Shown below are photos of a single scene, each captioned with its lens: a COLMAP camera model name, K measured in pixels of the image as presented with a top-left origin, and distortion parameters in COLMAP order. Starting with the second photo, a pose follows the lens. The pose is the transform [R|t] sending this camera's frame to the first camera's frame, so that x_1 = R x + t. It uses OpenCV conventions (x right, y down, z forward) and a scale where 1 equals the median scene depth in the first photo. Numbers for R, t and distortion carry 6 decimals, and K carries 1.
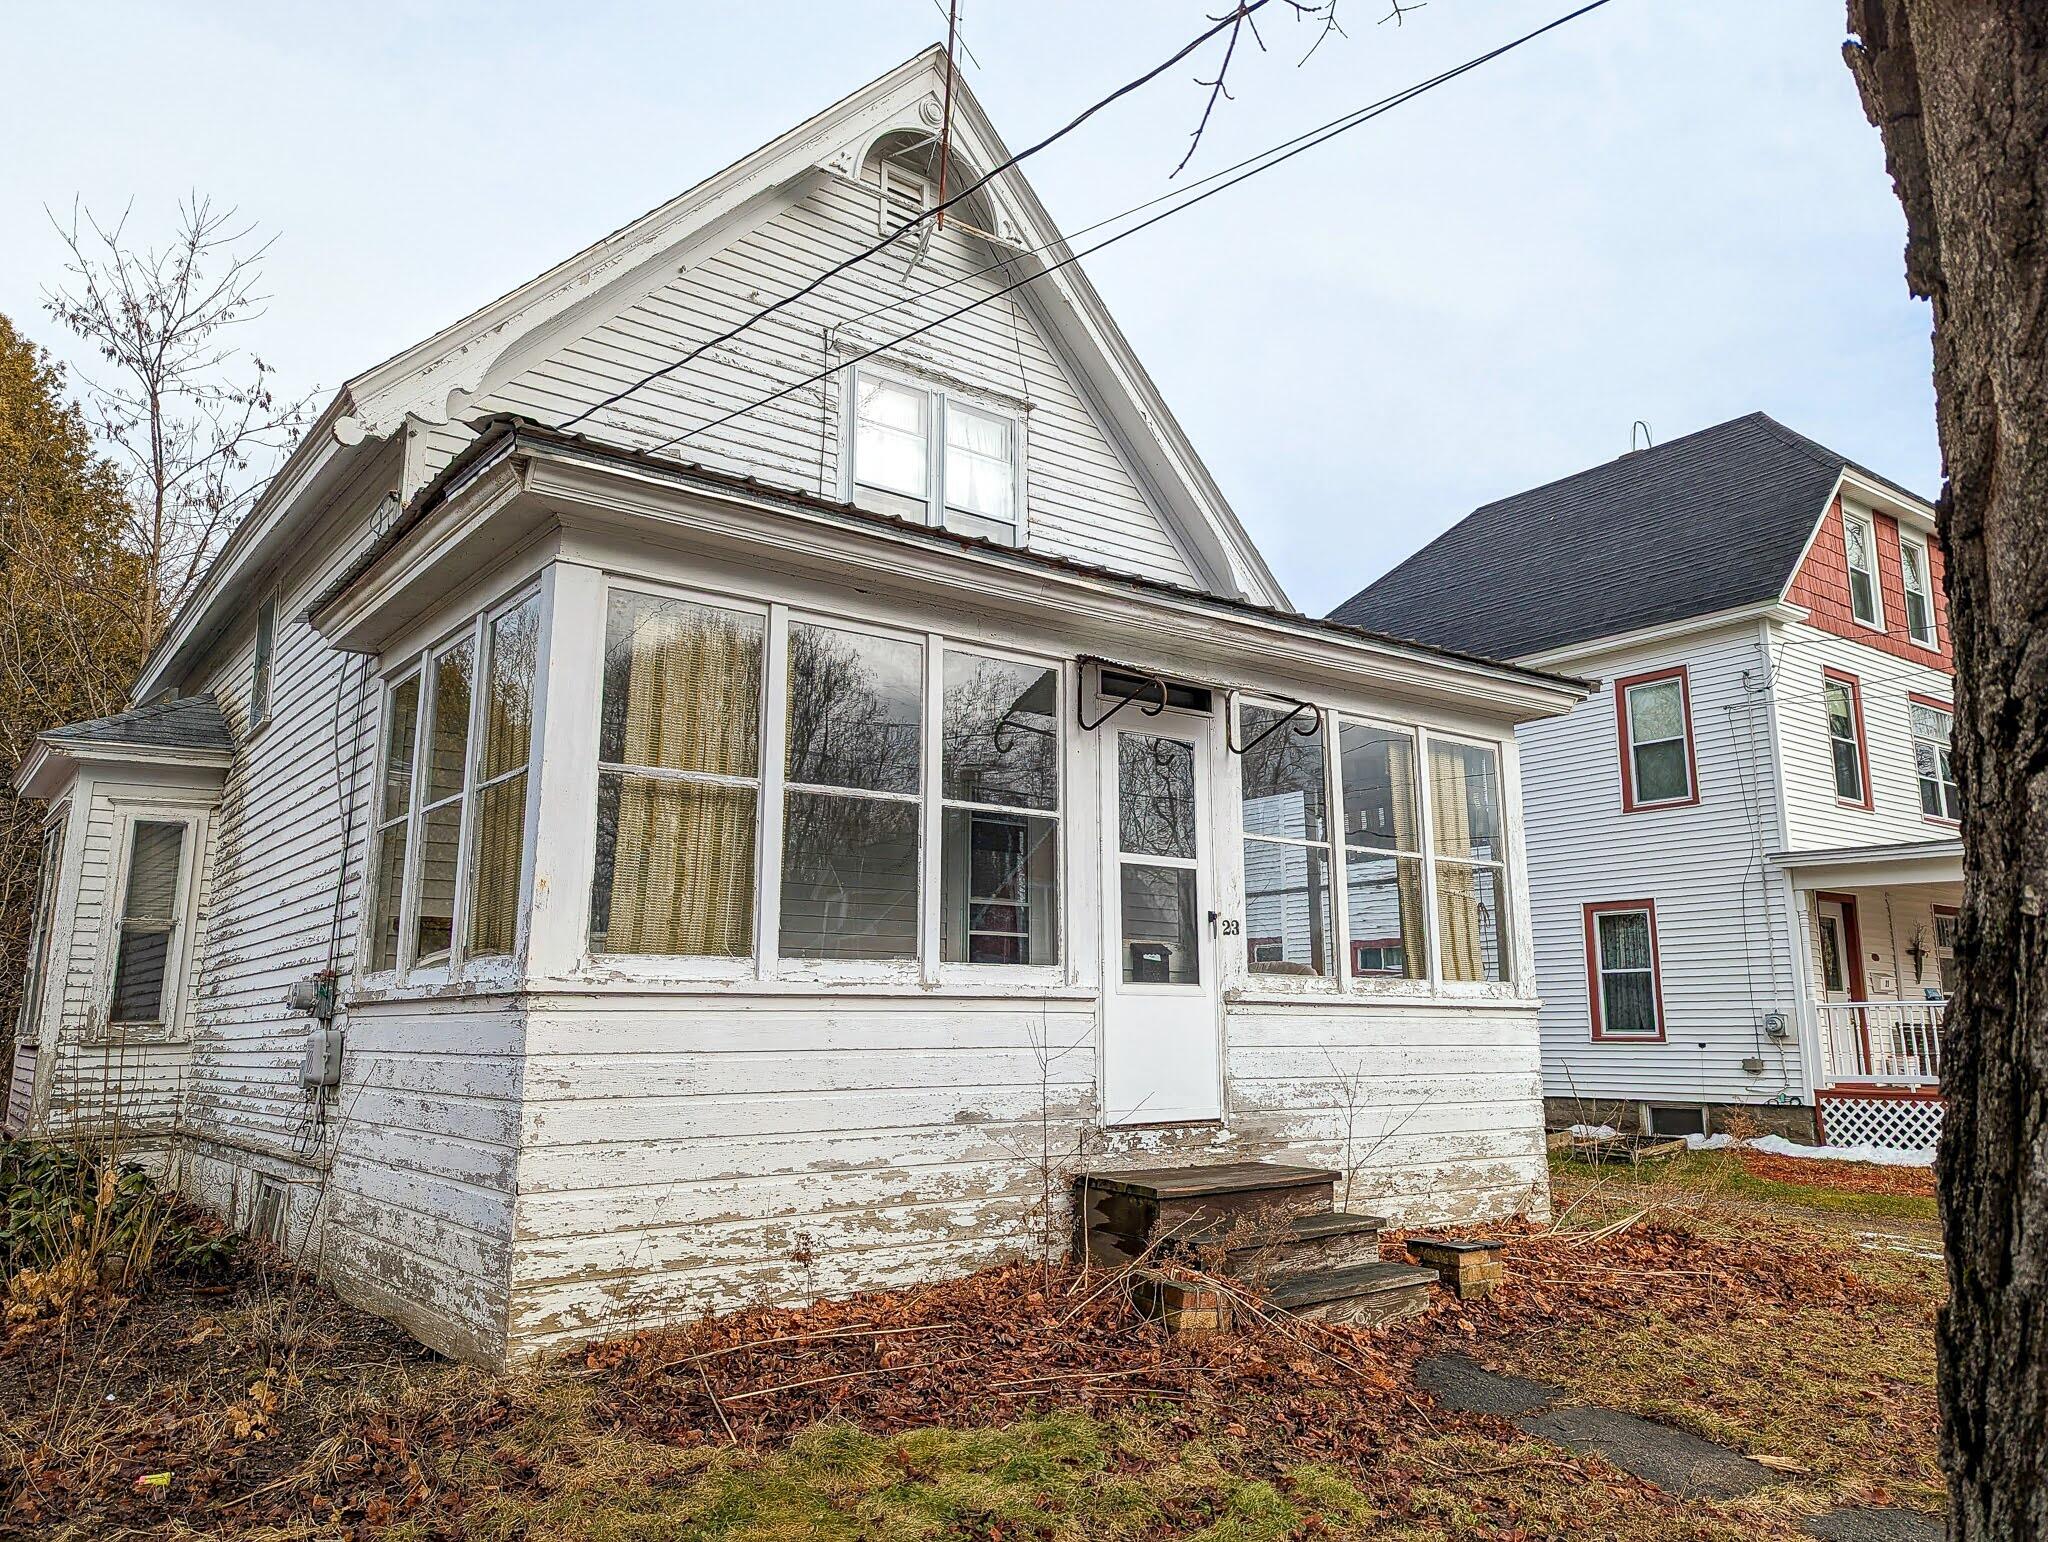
lens RADIAL K [[1455.2, 0, 1013.6], [0, 1455.2, 753.1], [0, 0, 1]] dist [0.031944, -0.005196]
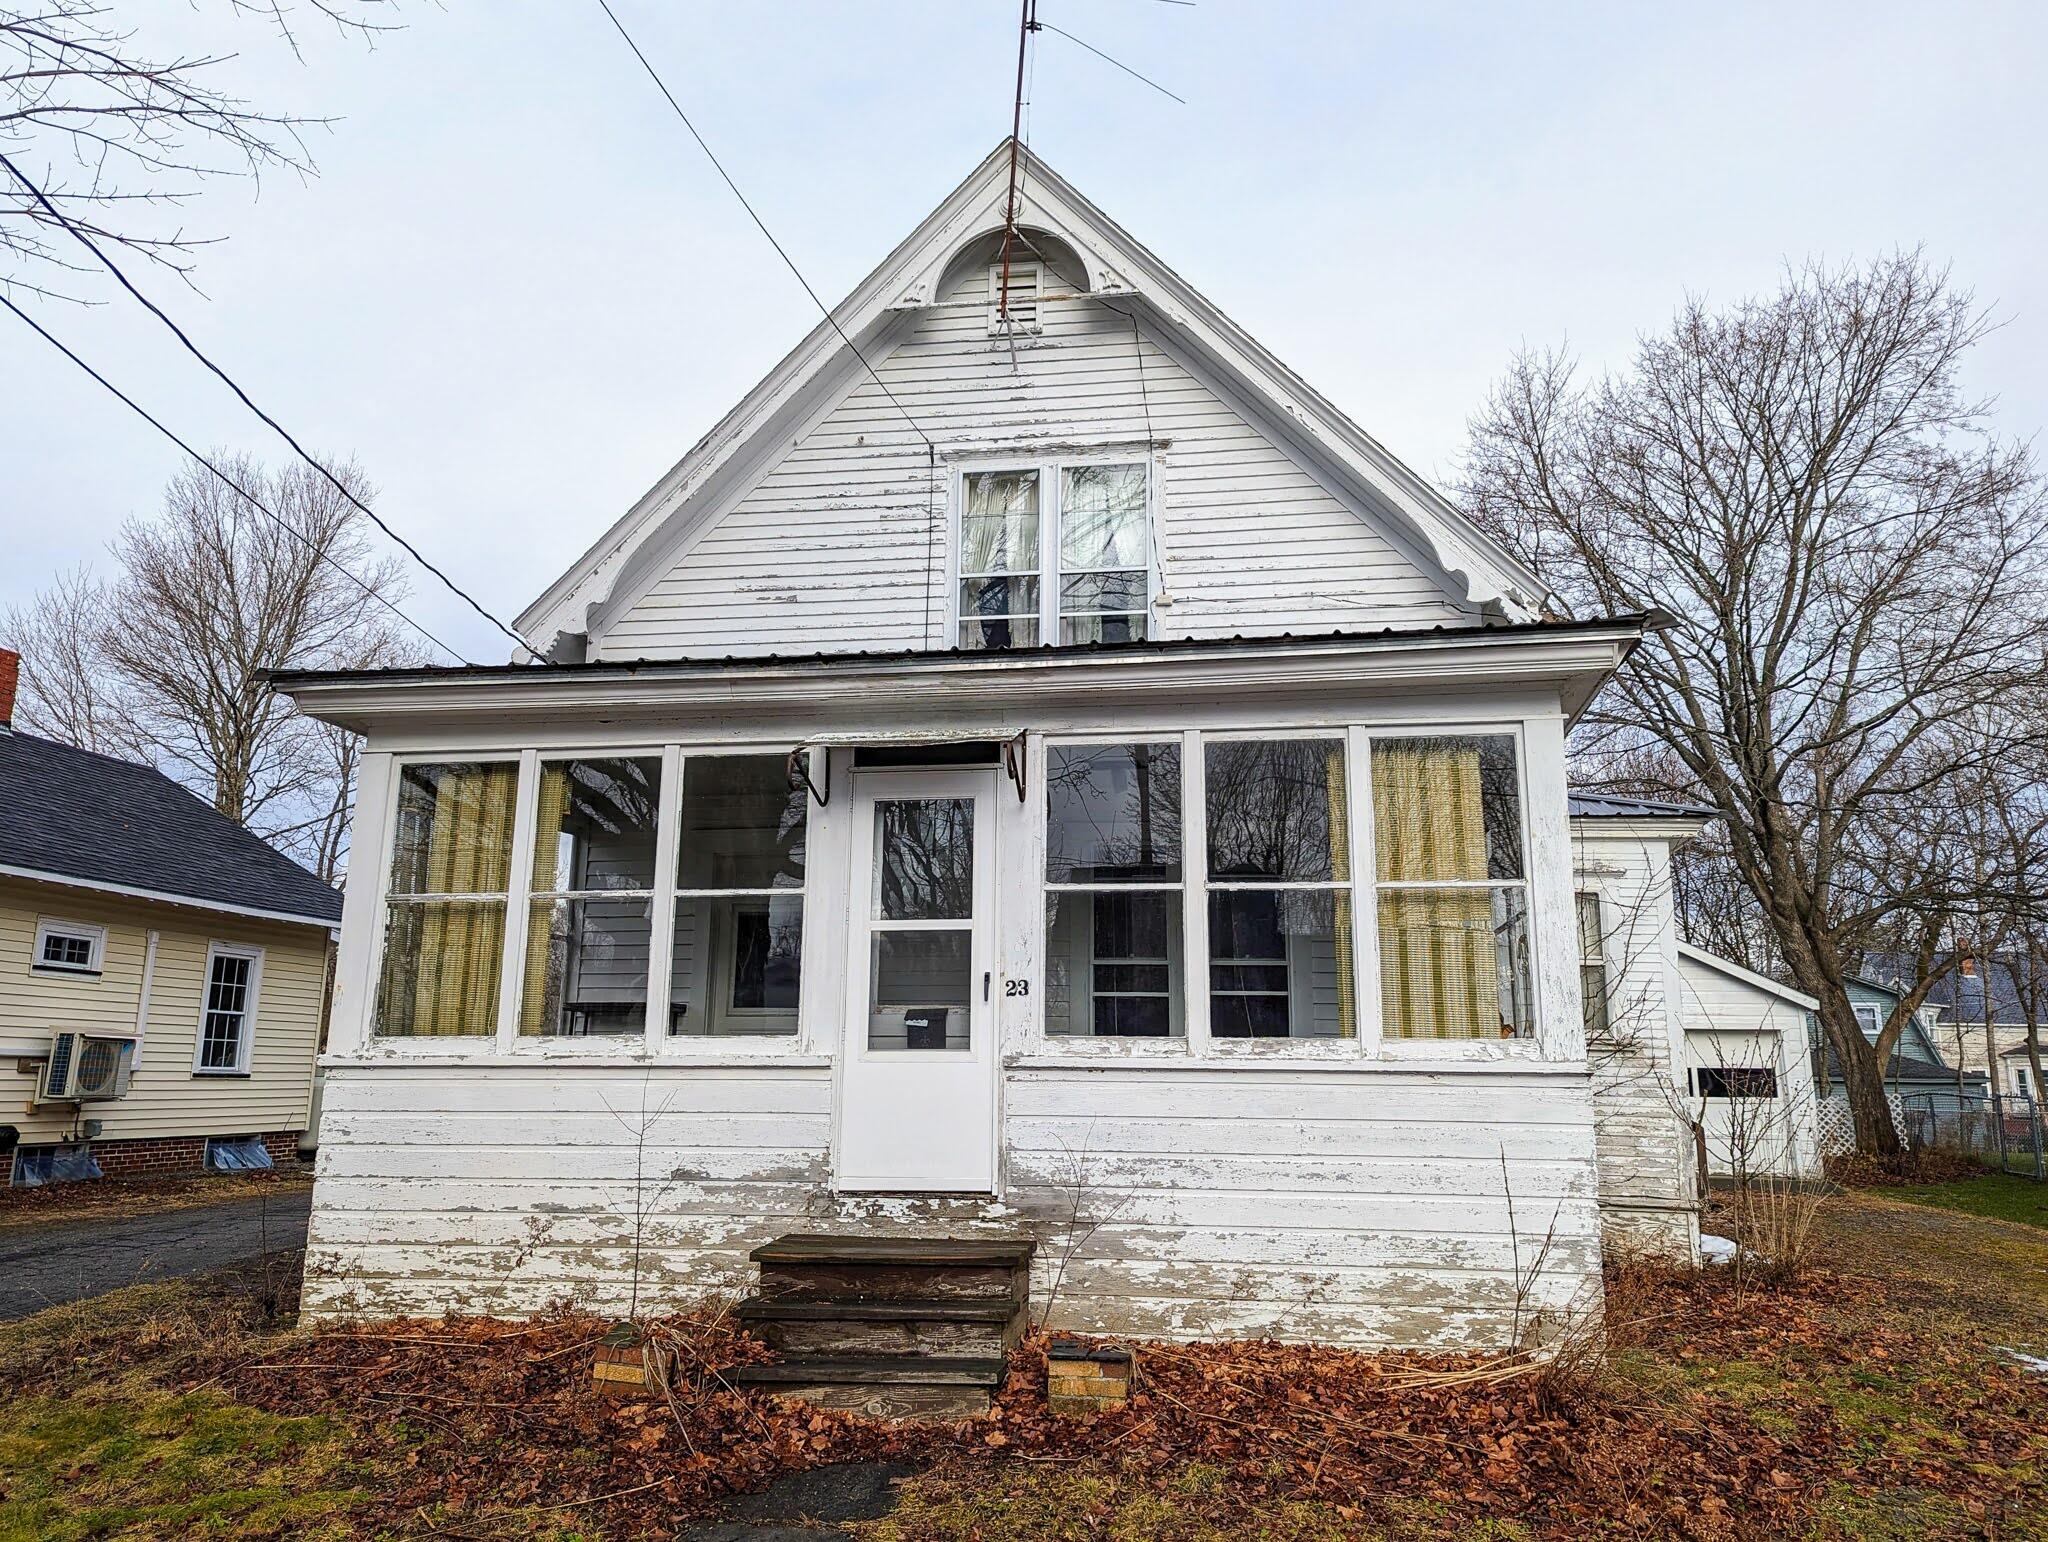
lens RADIAL K [[1455.2, 0, 1017.8], [0, 1455.2, 781.5], [0, 0, 1]] dist [0.031944, -0.005196]
pose [[0.701246, -0.138335, -0.699370, 0.955306], [0.126395, 0.989577, -0.069004, 0.060684], [0.701626, -0.040008, 0.711421, 0.388975]]
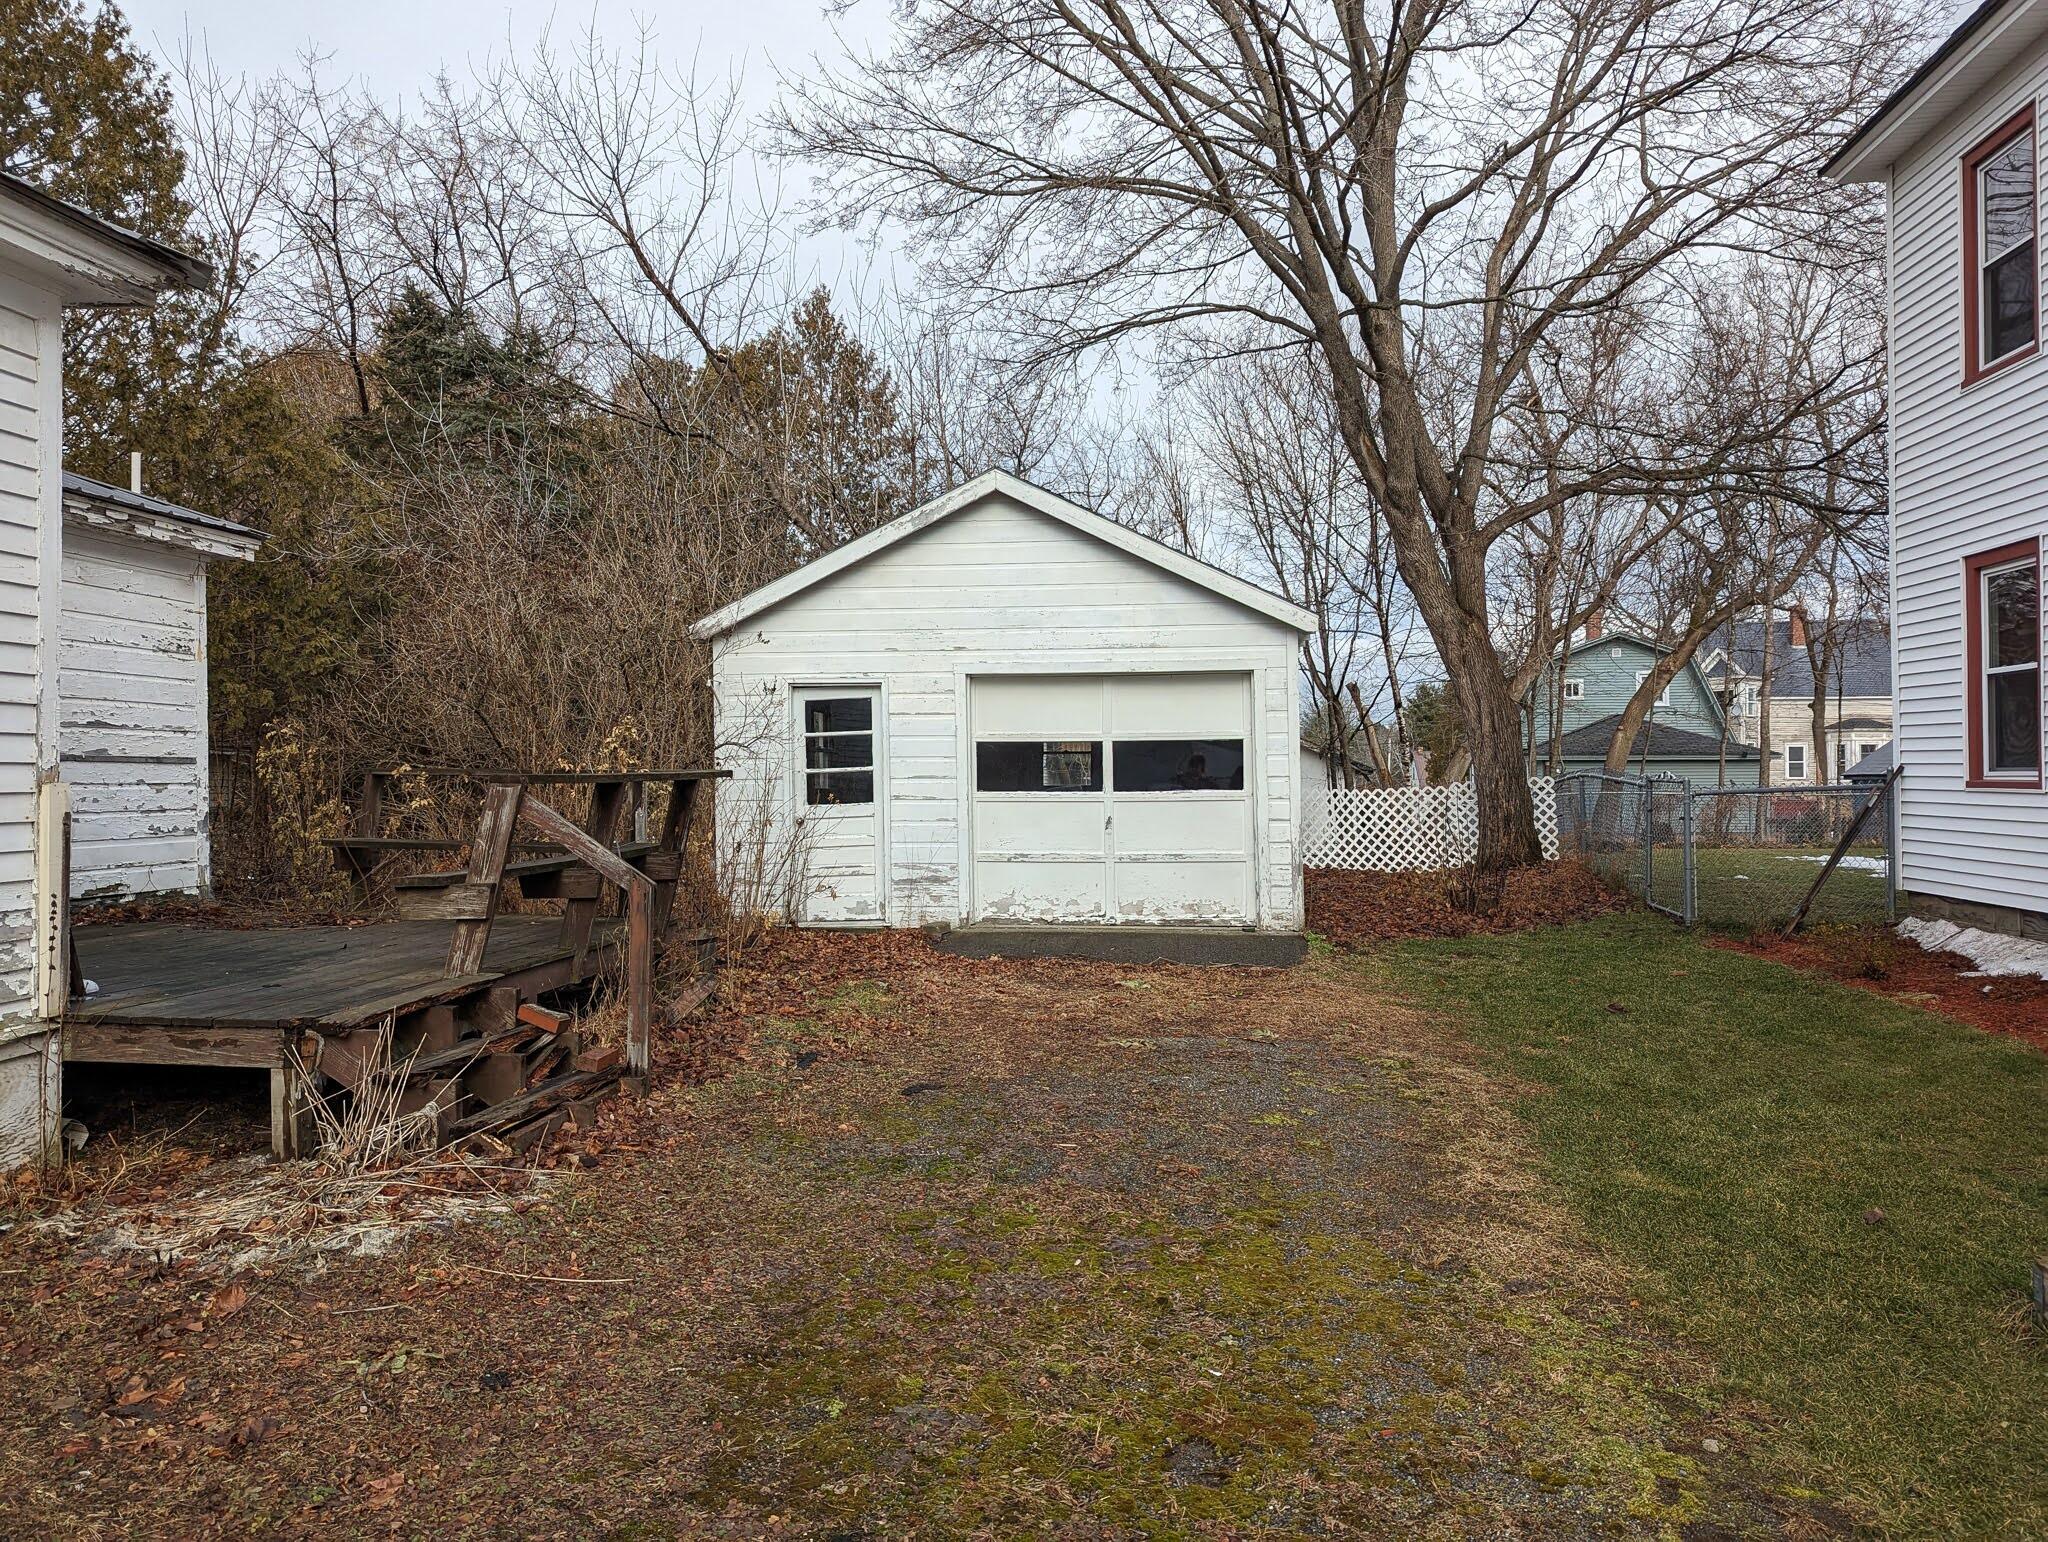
lens RADIAL K [[1455.2, 0, 1026.8], [0, 1455.2, 764.3], [0, 0, 1]] dist [0.031944, -0.005196]
pose [[0.735326, 0.007923, -0.677668, 0.911743], [0.118495, 0.983026, 0.140069, 0.177430], [0.667274, -0.183297, 0.721905, 1.022999]]
